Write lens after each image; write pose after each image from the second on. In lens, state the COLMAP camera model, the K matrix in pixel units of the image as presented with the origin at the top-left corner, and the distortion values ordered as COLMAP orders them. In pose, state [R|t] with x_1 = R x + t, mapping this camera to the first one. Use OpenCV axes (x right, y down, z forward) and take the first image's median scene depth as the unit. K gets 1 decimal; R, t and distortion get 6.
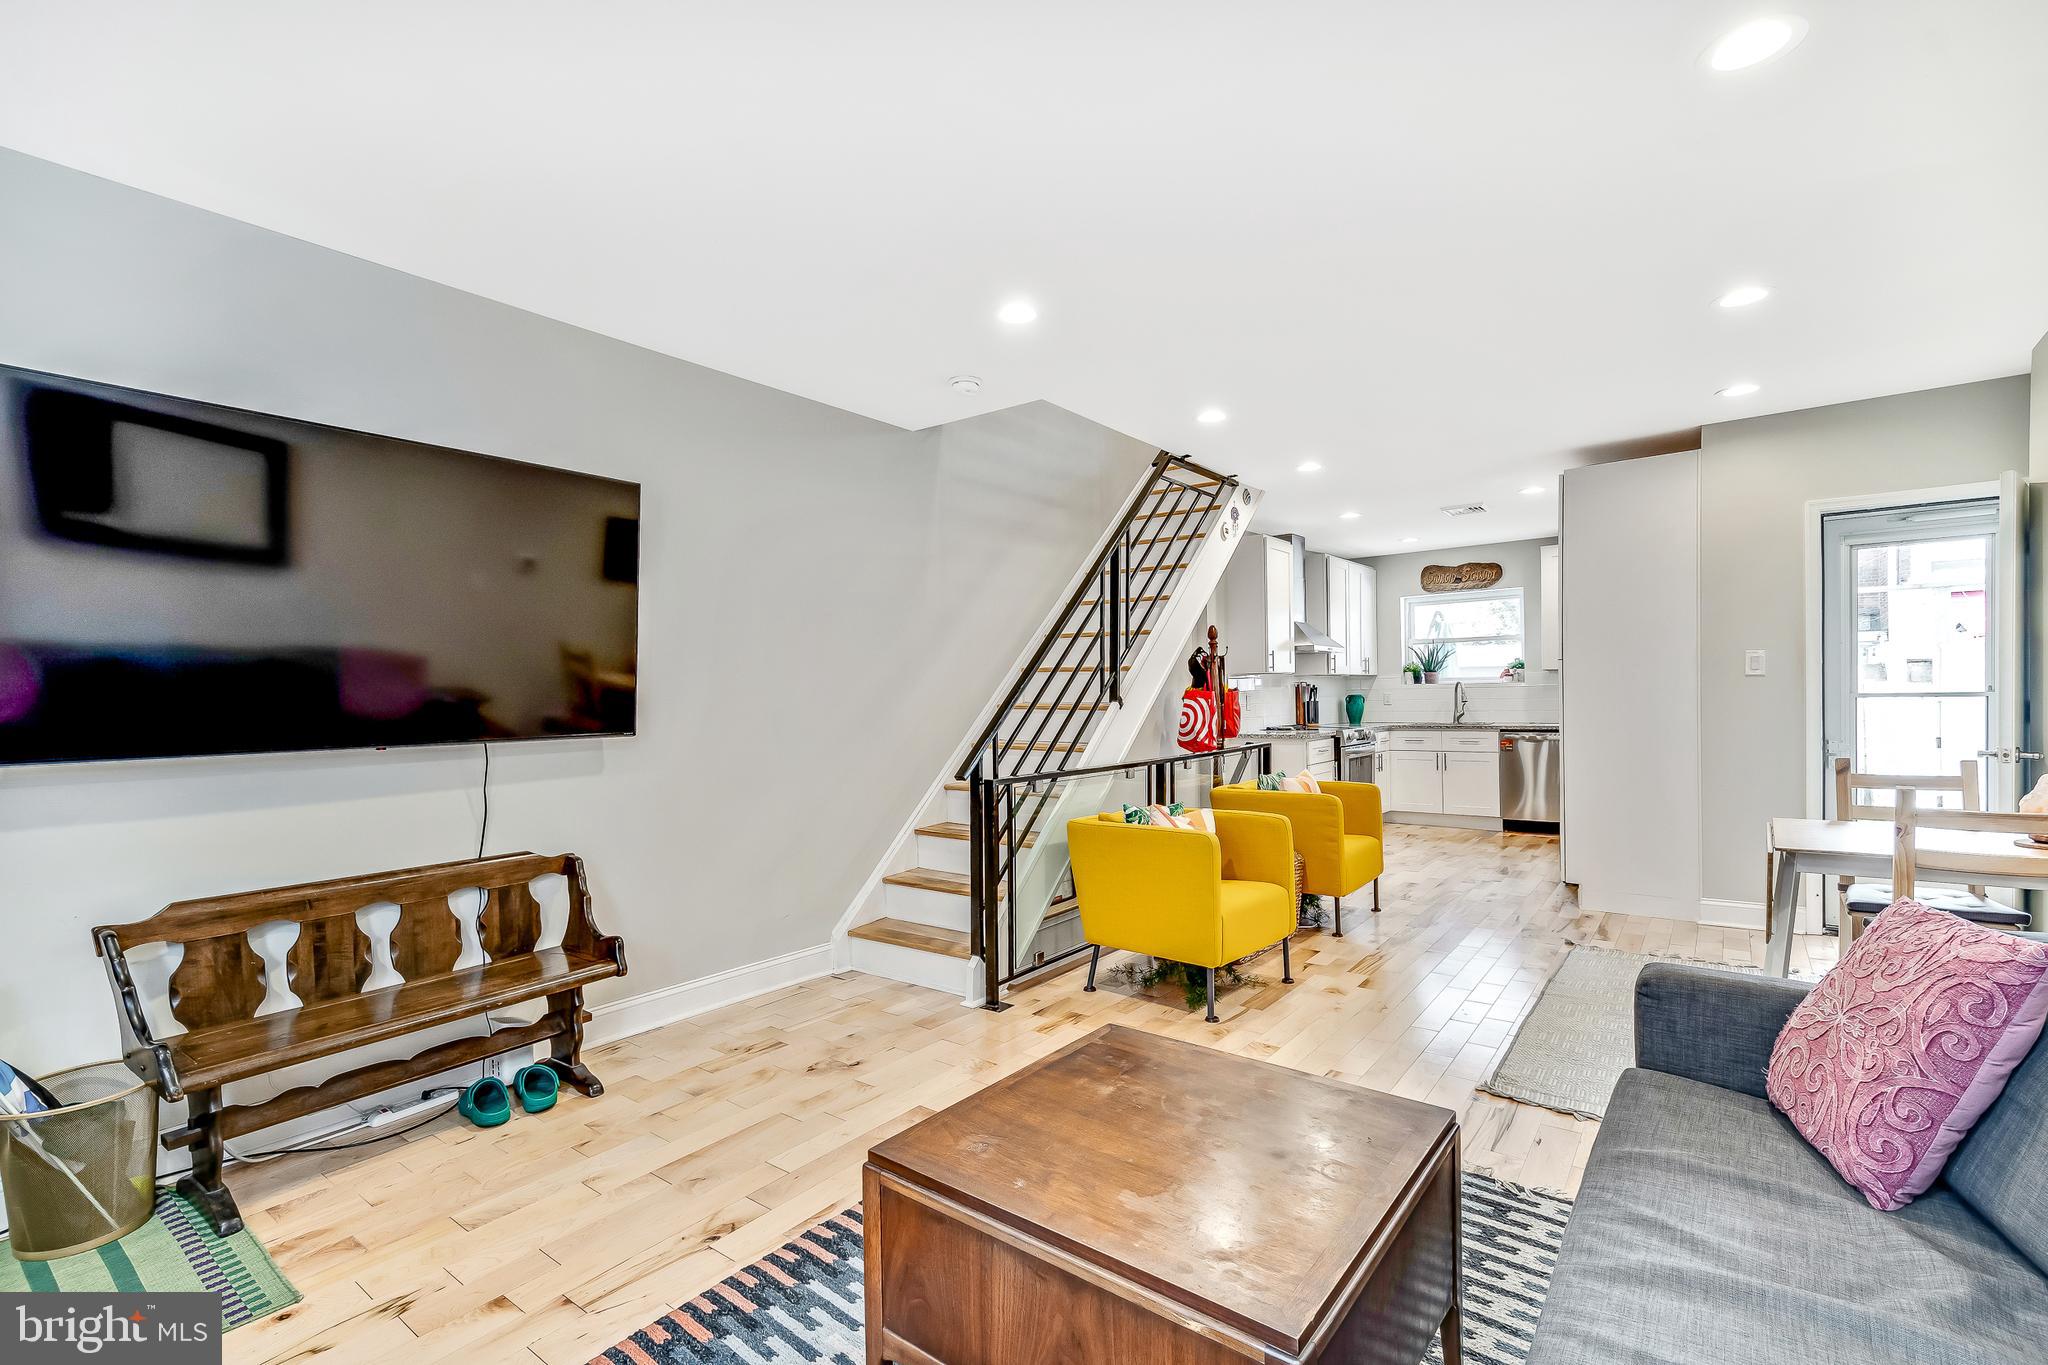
lens RADIAL K [[916.6, 0, 1007.6], [0, 916.6, 697.9], [0, 0, 1]] dist [0.015386, -0.000030]
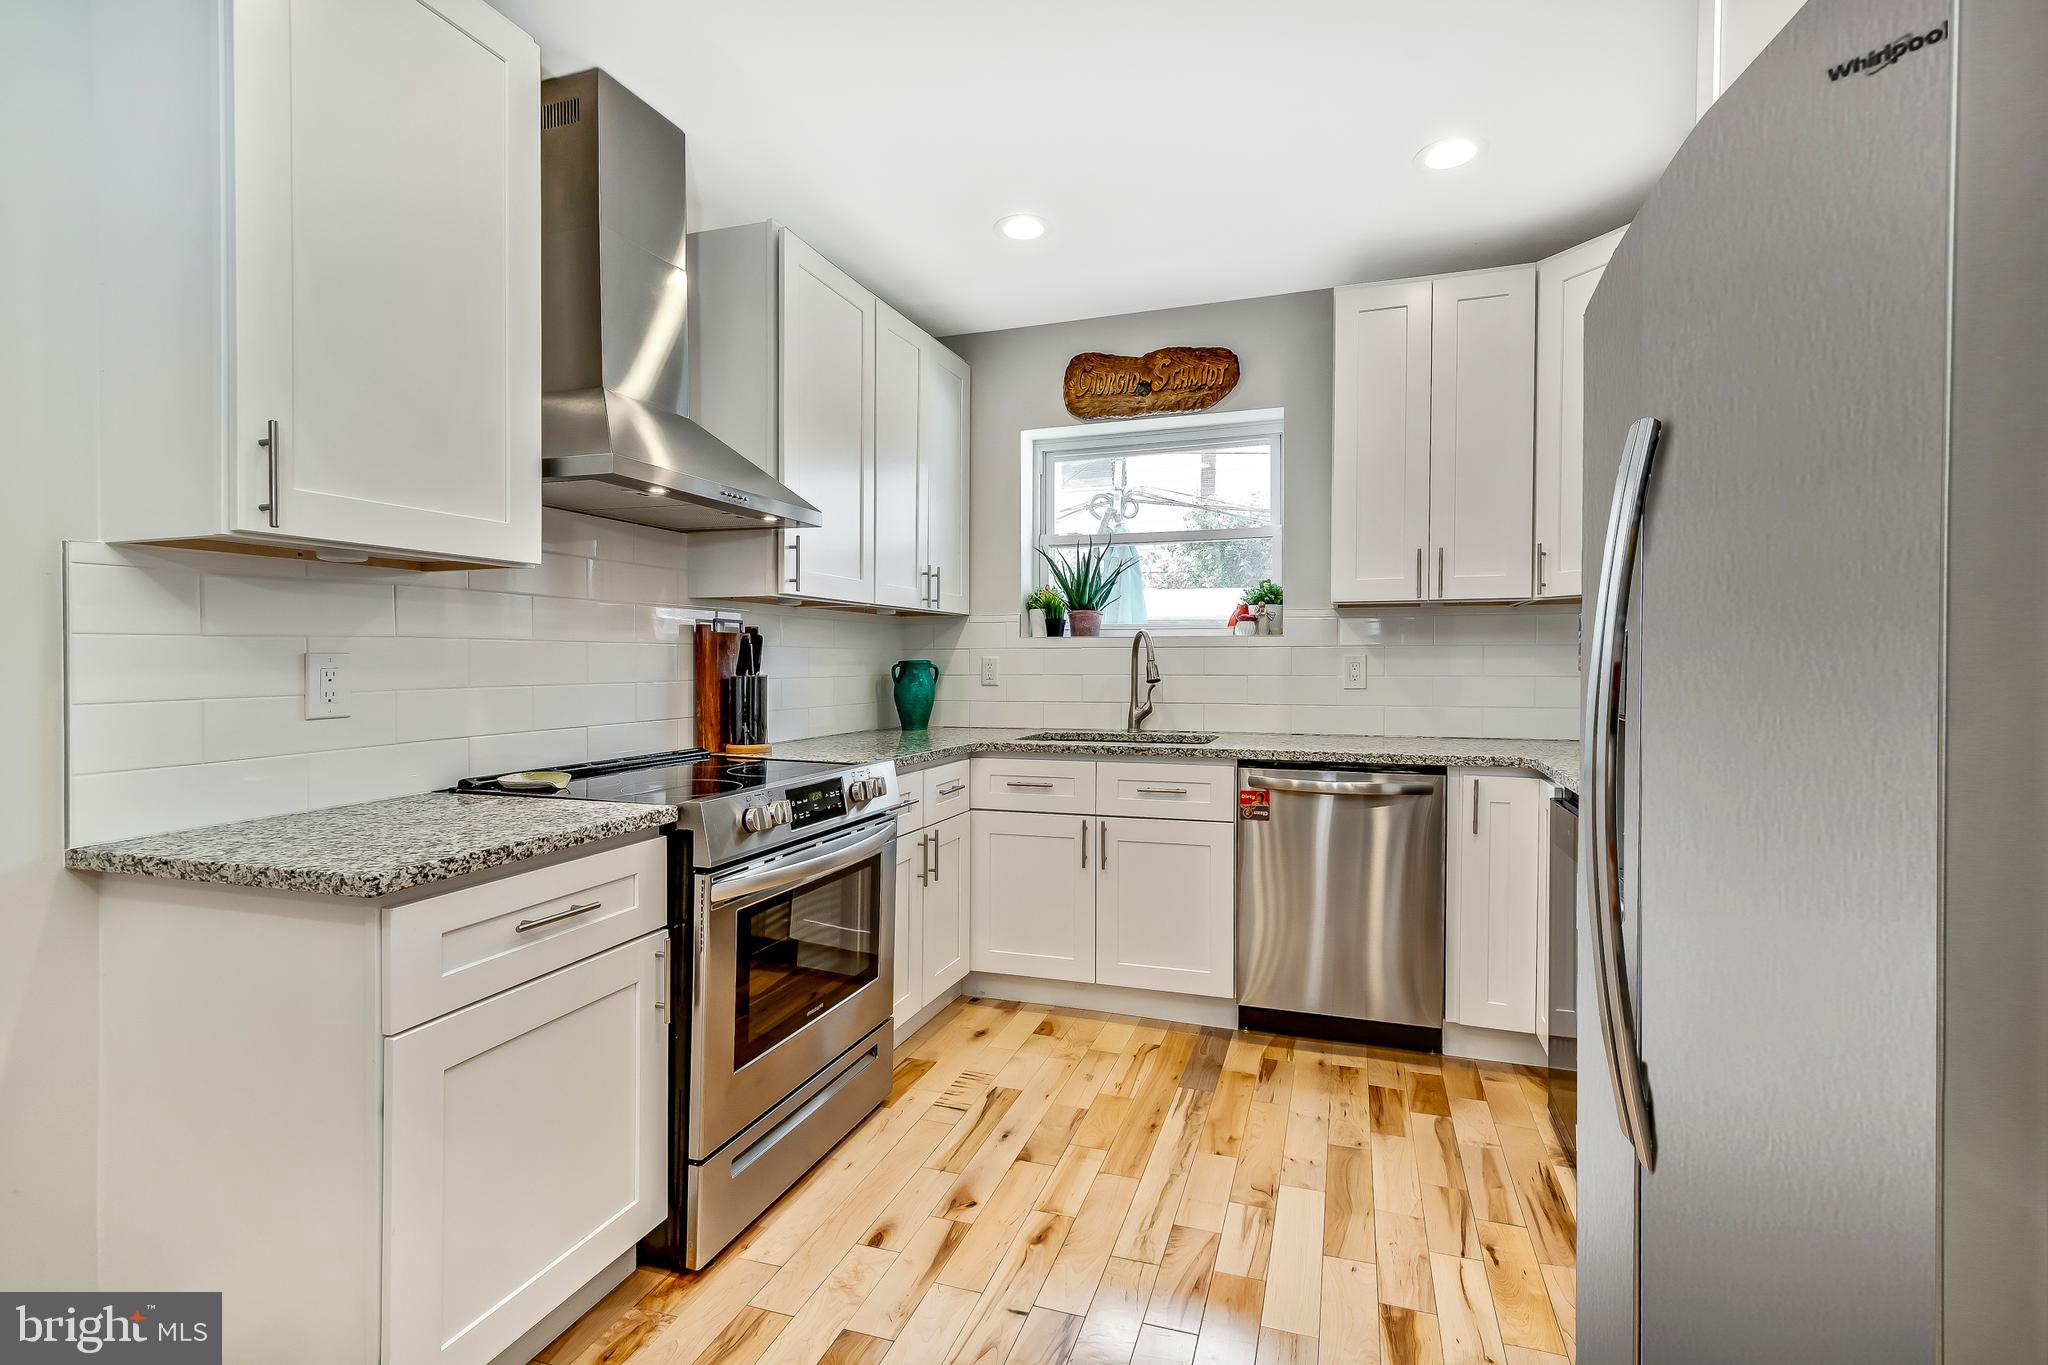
lens RADIAL K [[916.6, 0, 1059.4], [0, 916.6, 660.3], [0, 0, 1]] dist [0.015386, -0.000030]
pose [[0.936411, 0.016687, 0.350507, 0.322056], [-0.015470, 0.999861, -0.006272, -0.002136], [-0.350563, 0.000450, 0.936539, 0.647960]]
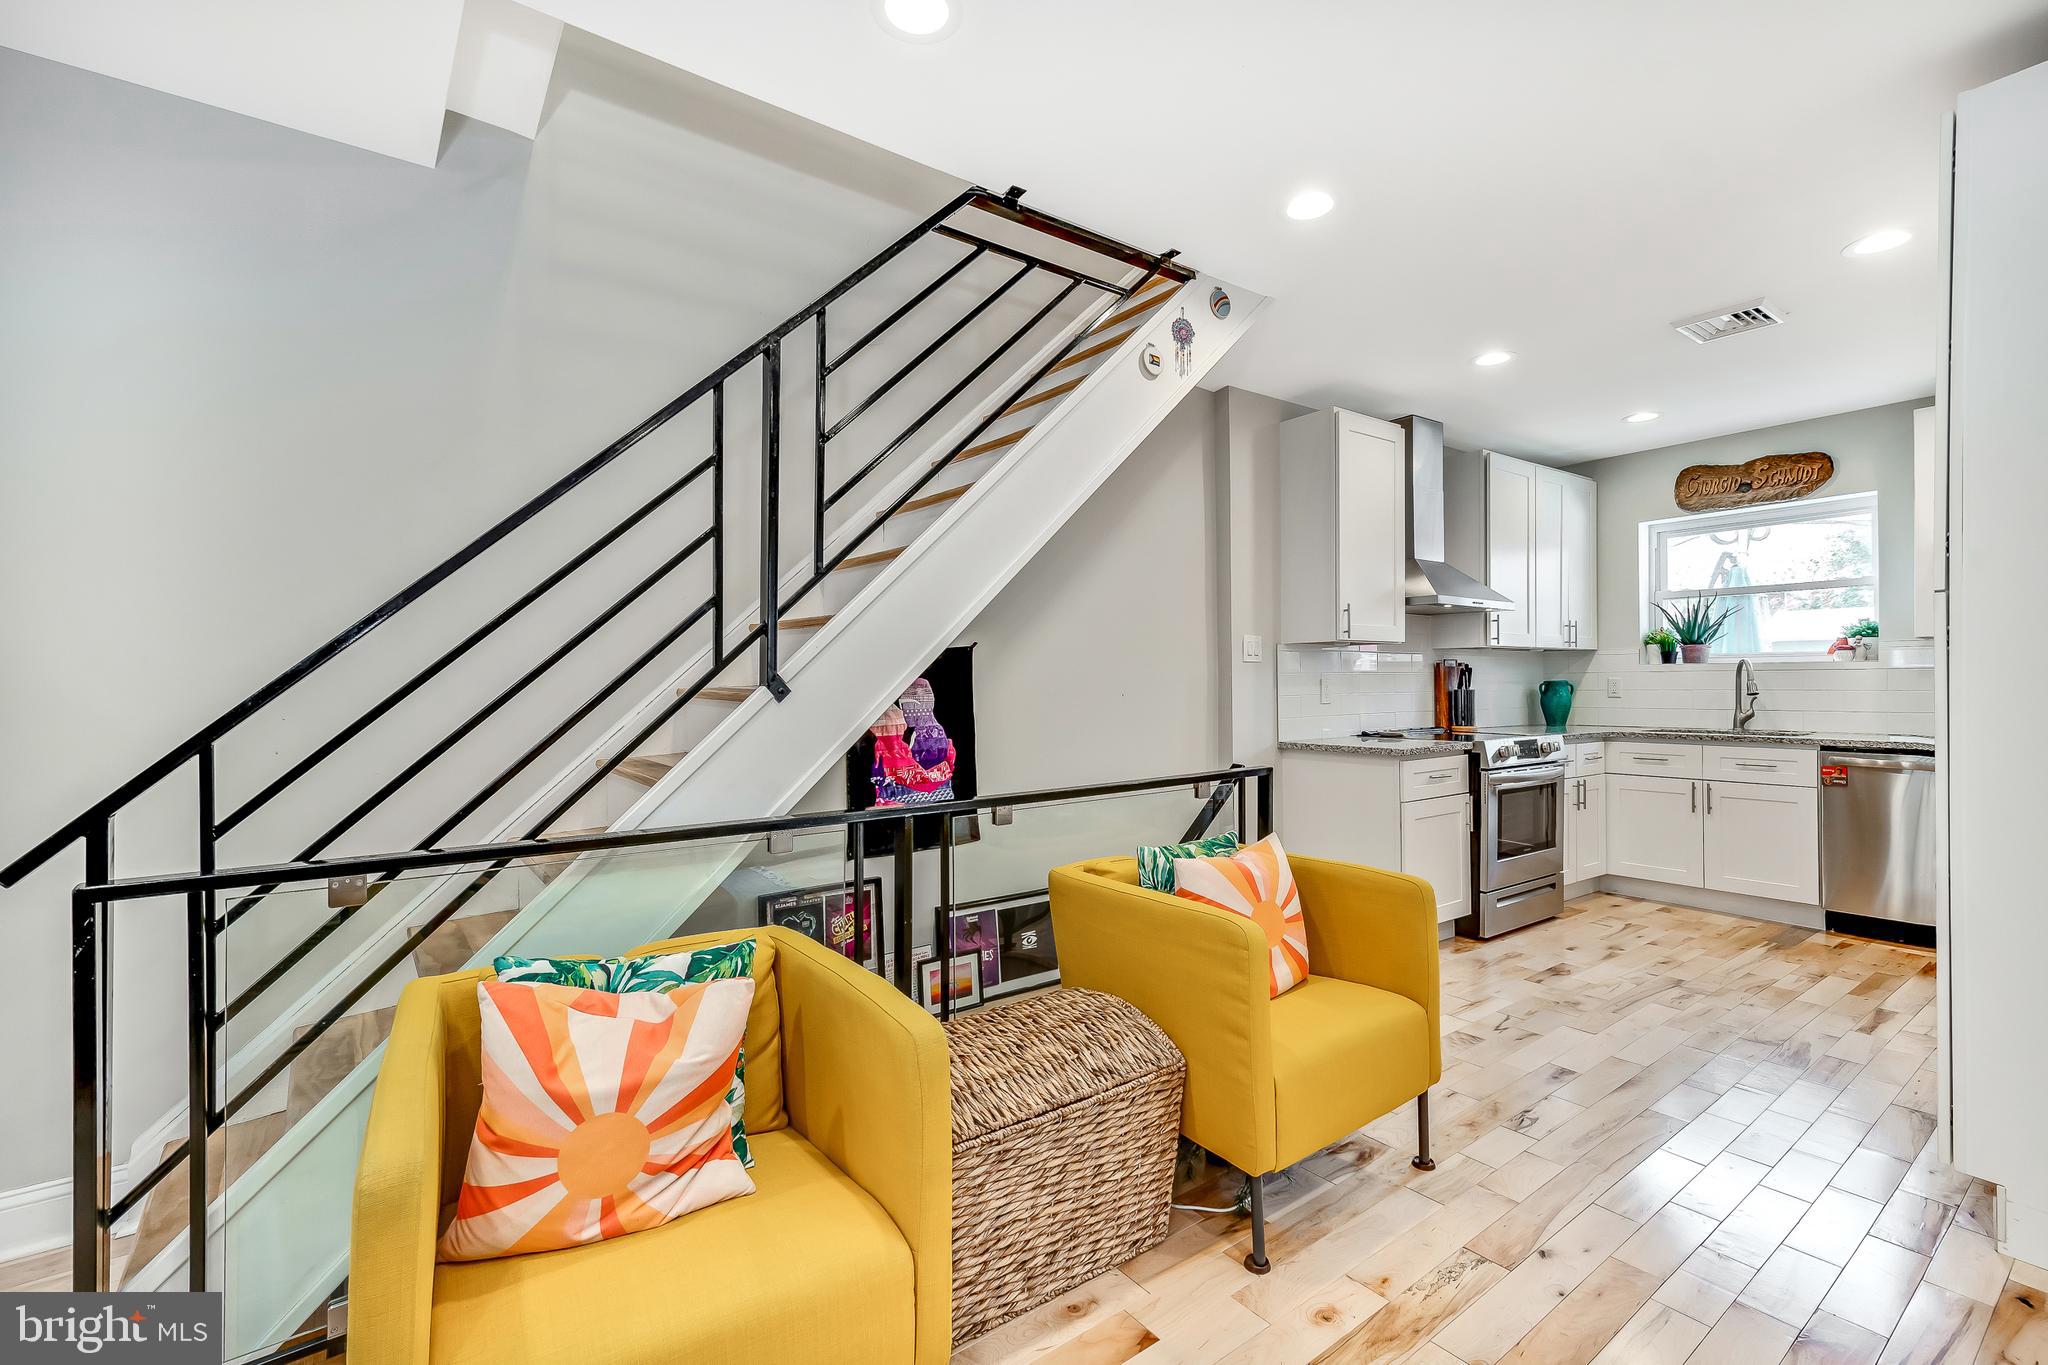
lens RADIAL K [[916.6, 0, 1028.1], [0, 916.6, 673.9], [0, 0, 1]] dist [0.015386, -0.000030]
pose [[0.967313, 0.008737, -0.253435, 0.205768], [-0.010849, 0.999917, -0.006937, 0.000157], [0.253354, 0.009459, 0.967327, 0.326353]]
